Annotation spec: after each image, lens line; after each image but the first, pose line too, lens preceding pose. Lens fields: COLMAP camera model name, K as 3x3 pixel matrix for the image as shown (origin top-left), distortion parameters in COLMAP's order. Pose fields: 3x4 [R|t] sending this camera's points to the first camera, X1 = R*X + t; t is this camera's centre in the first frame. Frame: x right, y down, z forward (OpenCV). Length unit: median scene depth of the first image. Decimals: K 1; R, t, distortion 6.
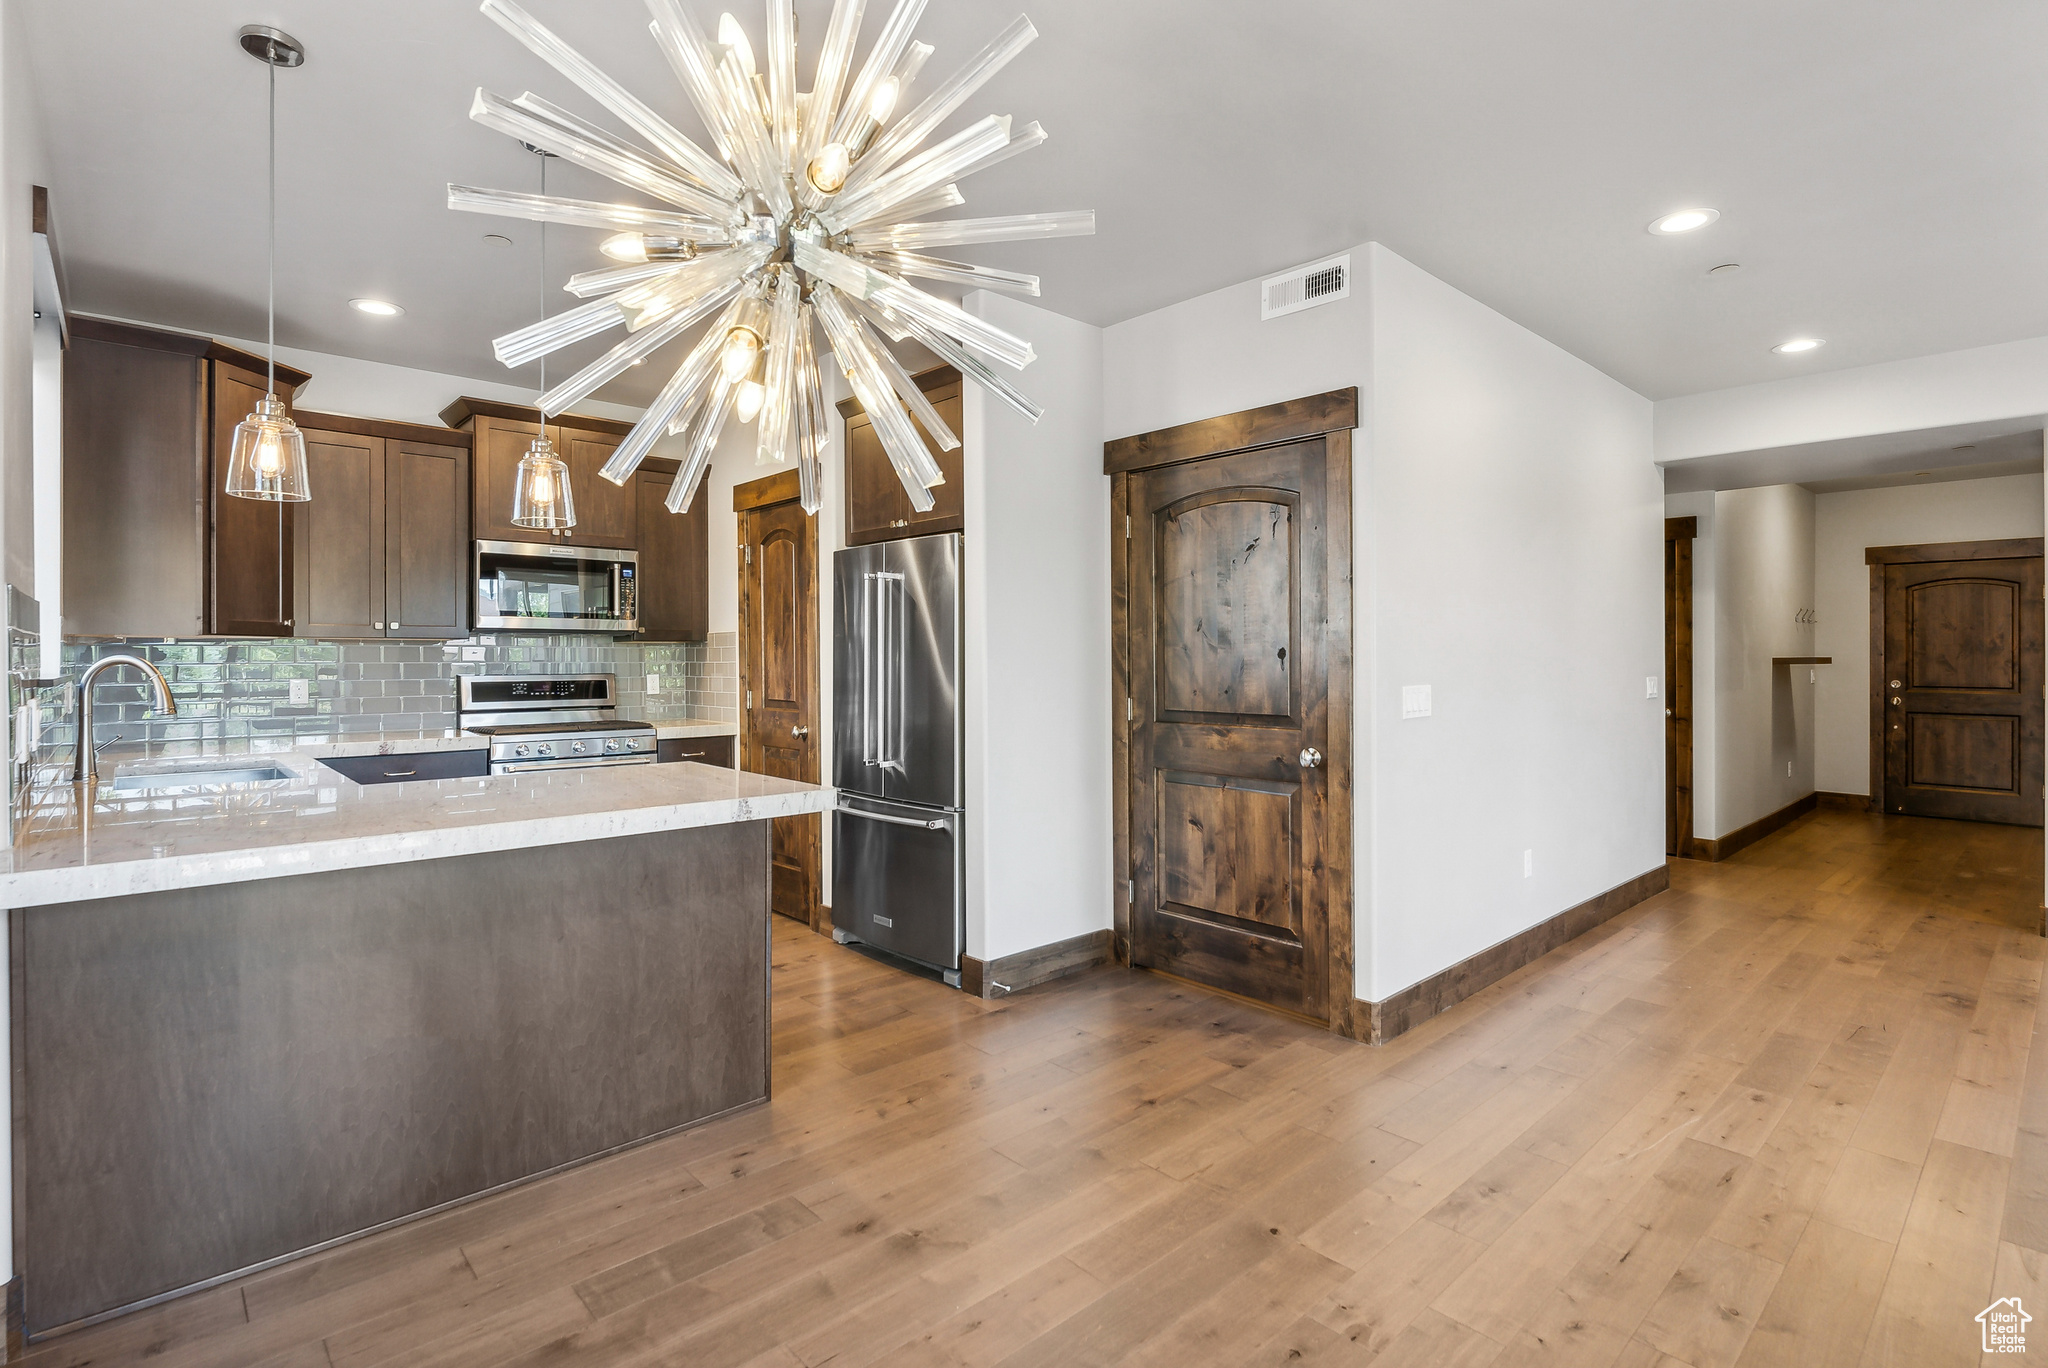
lens RADIAL K [[979.5, 0, 1032.4], [0, 979.5, 649.4], [0, 0, 1]] dist [-0.008473, 0.000237]
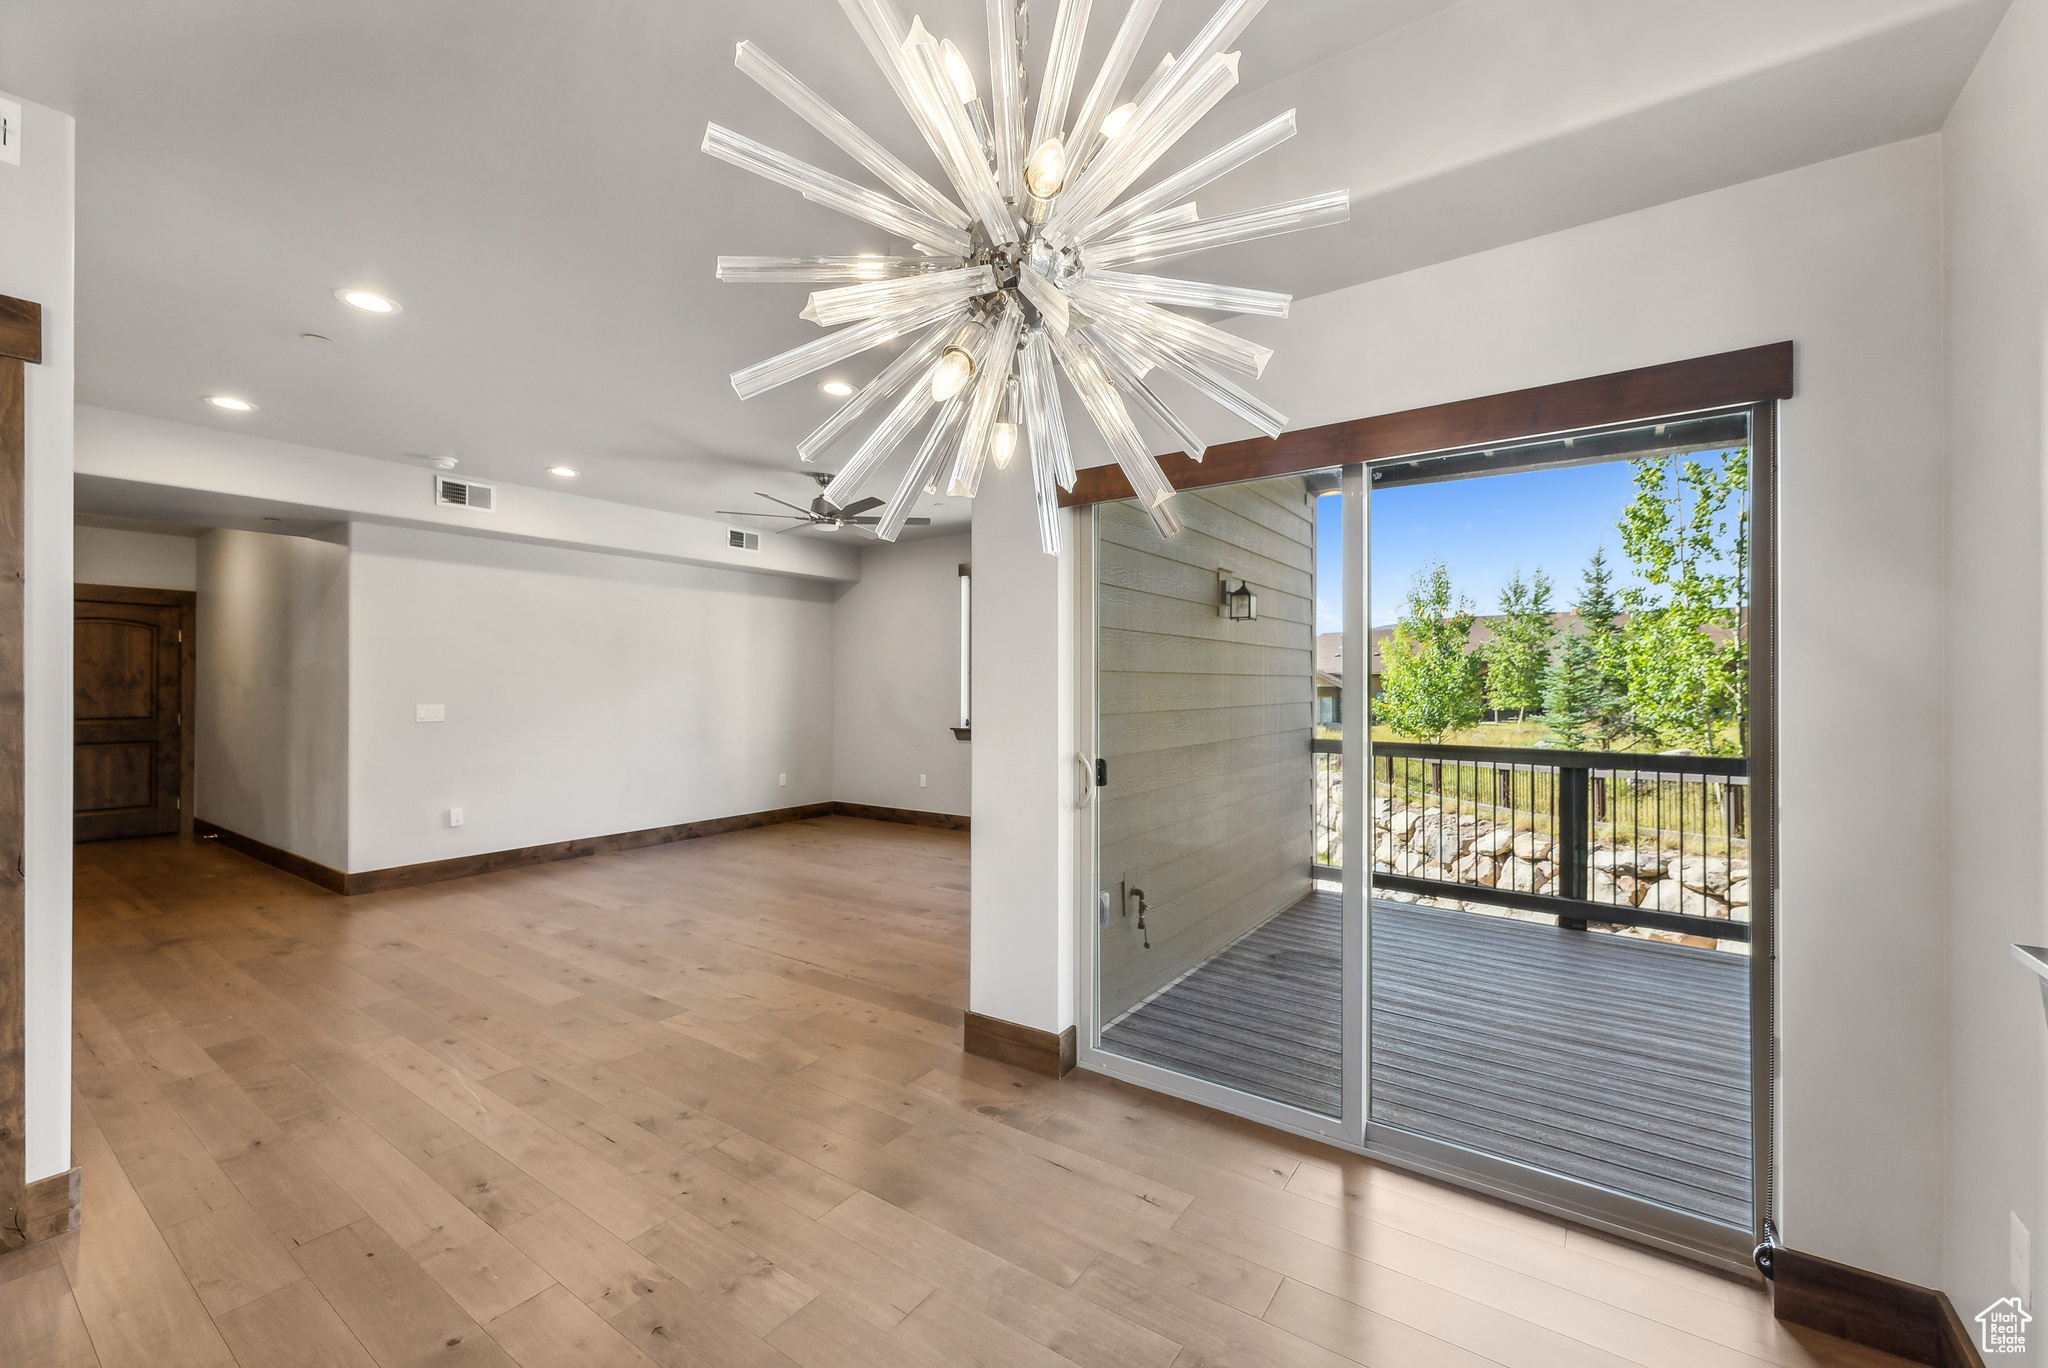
lens RADIAL K [[818.2, 0, 1032.9], [0, 818.2, 676.9], [0, 0, 1]] dist [-0.000572, -0.000006]
pose [[-0.217786, 0.013745, 0.975900, -0.288602], [-0.005881, 0.999864, -0.015395, 0.001105], [-0.975979, -0.009092, -0.217676, 0.316782]]
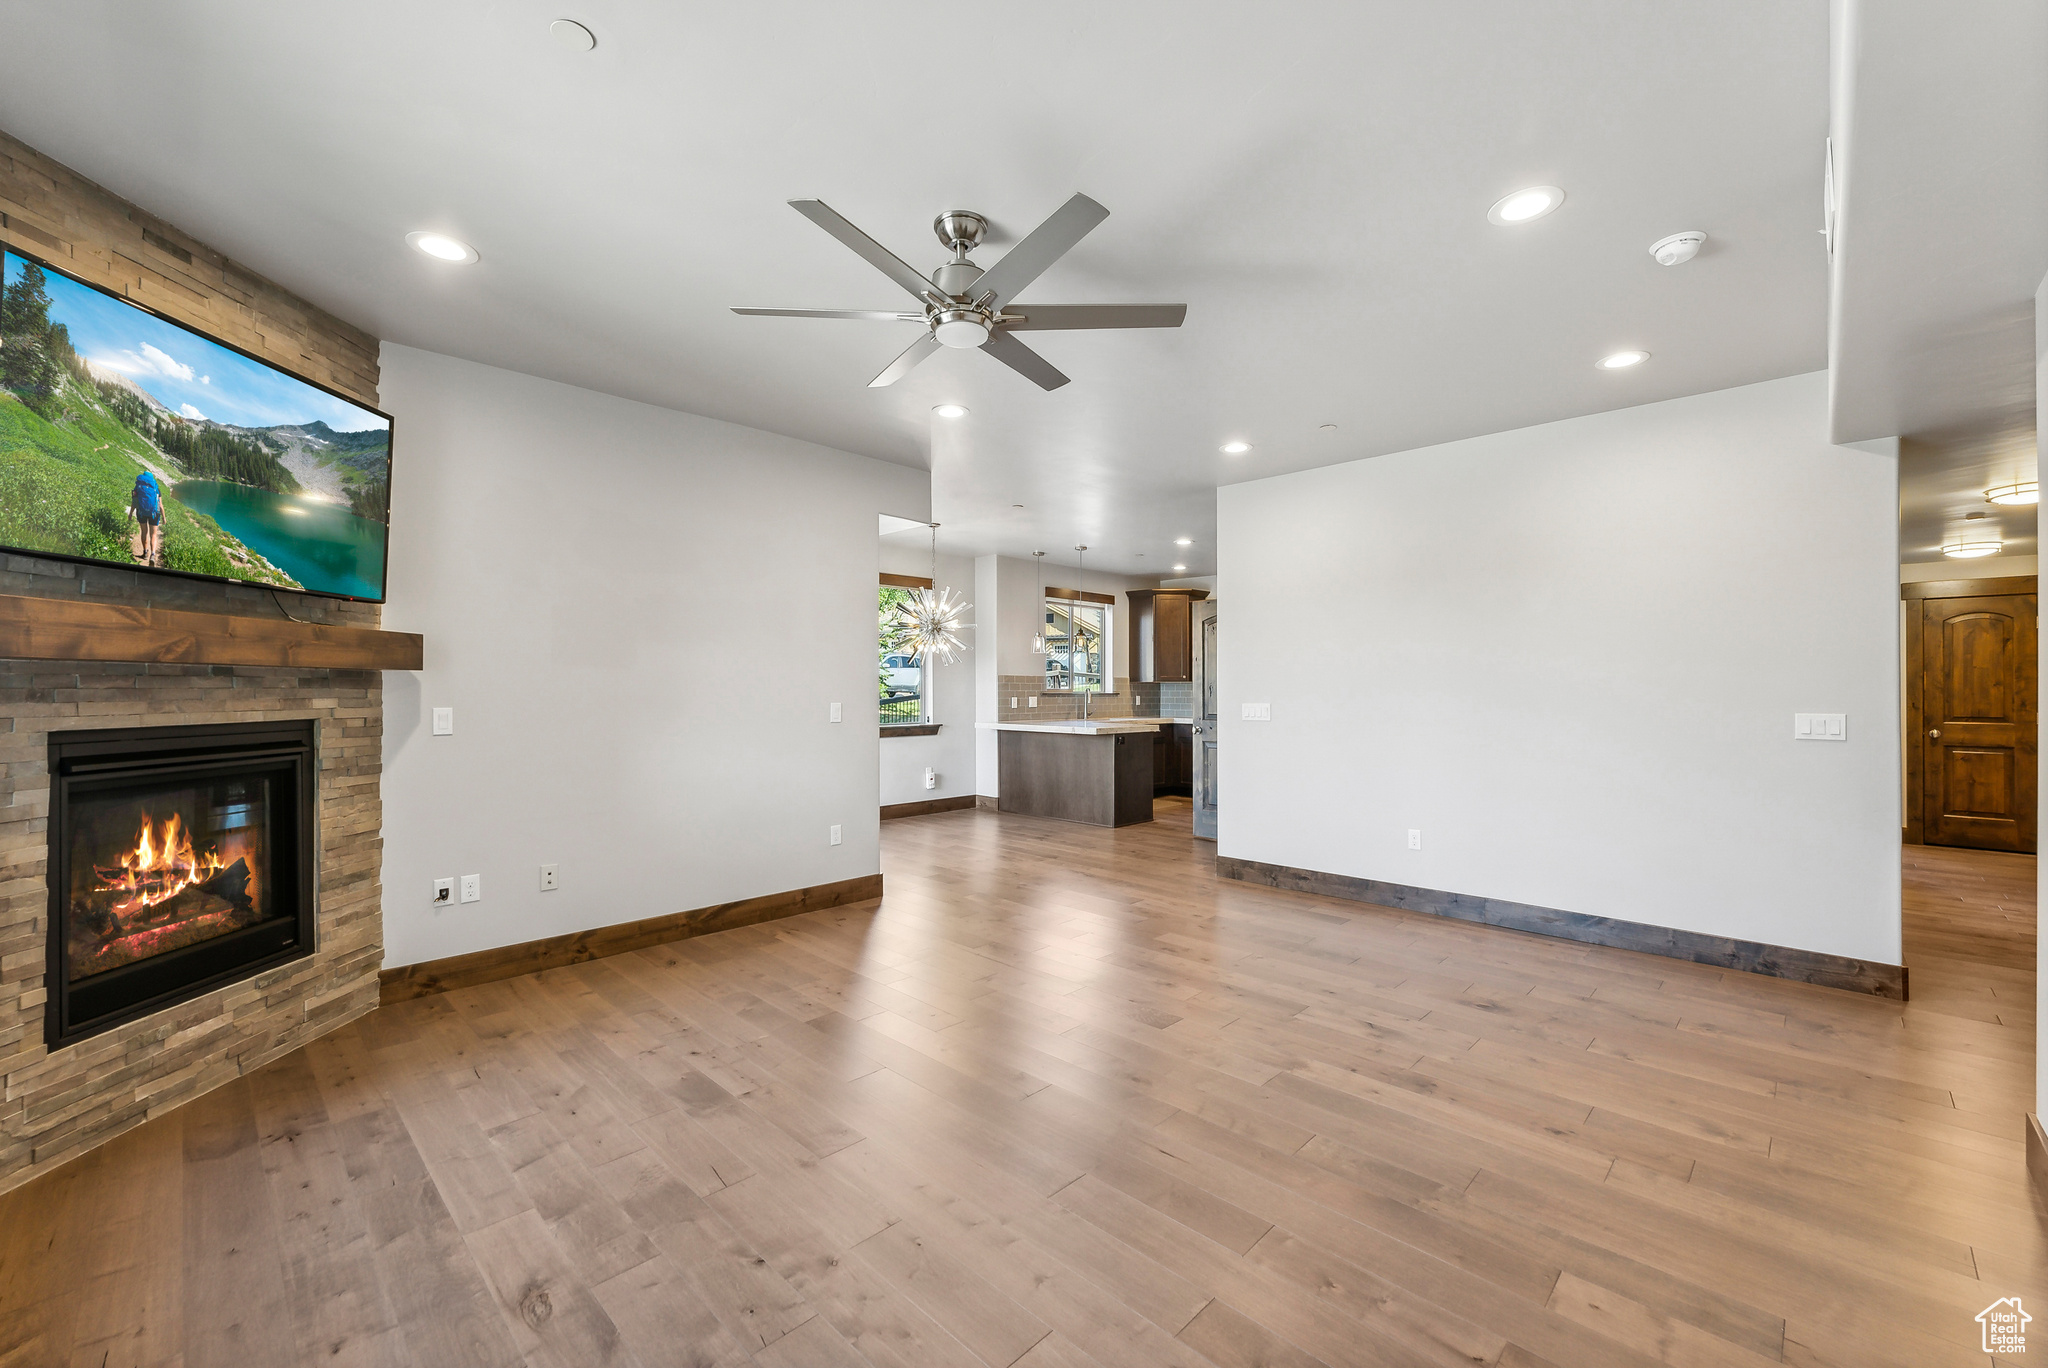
lens RADIAL K [[818.2, 0, 1035.0], [0, 818.2, 693.6], [0, 0, 1]] dist [-0.000572, -0.000006]
pose [[0.060212, 0.005900, -0.998168, 1.495775], [0.005562, 0.999965, 0.006246, 0.003990], [0.998170, -0.005928, 0.060177, 0.368343]]
